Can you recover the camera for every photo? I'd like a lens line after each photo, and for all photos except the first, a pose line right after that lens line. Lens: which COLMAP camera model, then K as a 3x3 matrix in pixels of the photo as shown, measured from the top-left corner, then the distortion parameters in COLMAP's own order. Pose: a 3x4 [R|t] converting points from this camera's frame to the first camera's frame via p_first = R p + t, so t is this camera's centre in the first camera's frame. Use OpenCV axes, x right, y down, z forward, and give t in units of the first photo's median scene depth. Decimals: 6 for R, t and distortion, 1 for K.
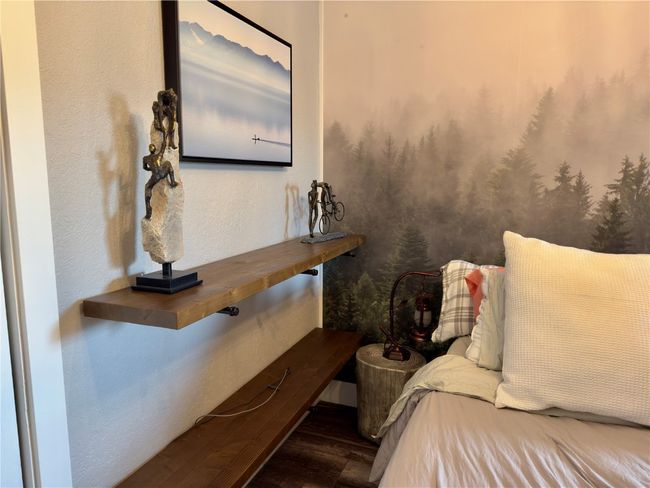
lens RADIAL K [[454.2, 0, 324.9], [0, 454.2, 241.9], [0, 0, 1]] dist [0.051949, -0.067187]
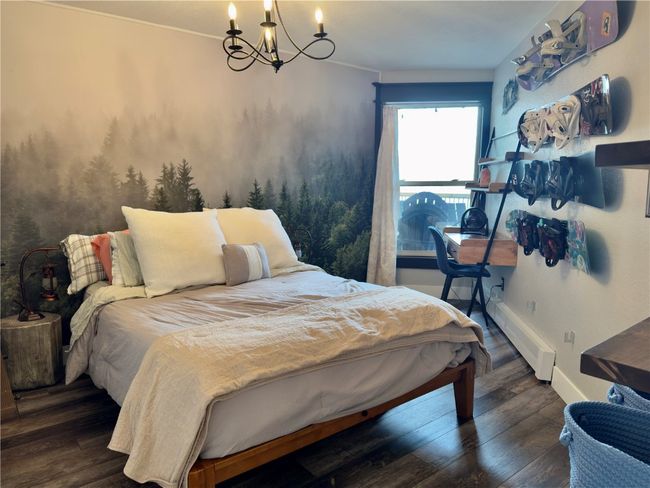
lens RADIAL K [[454.2, 0, 323.8], [0, 454.2, 243.4], [0, 0, 1]] dist [0.051949, -0.067187]
pose [[0.499306, -0.126570, 0.857131, -0.529757], [0.127713, 0.989218, 0.071678, 0.064842], [-0.856962, 0.073677, 0.510086, -0.358891]]
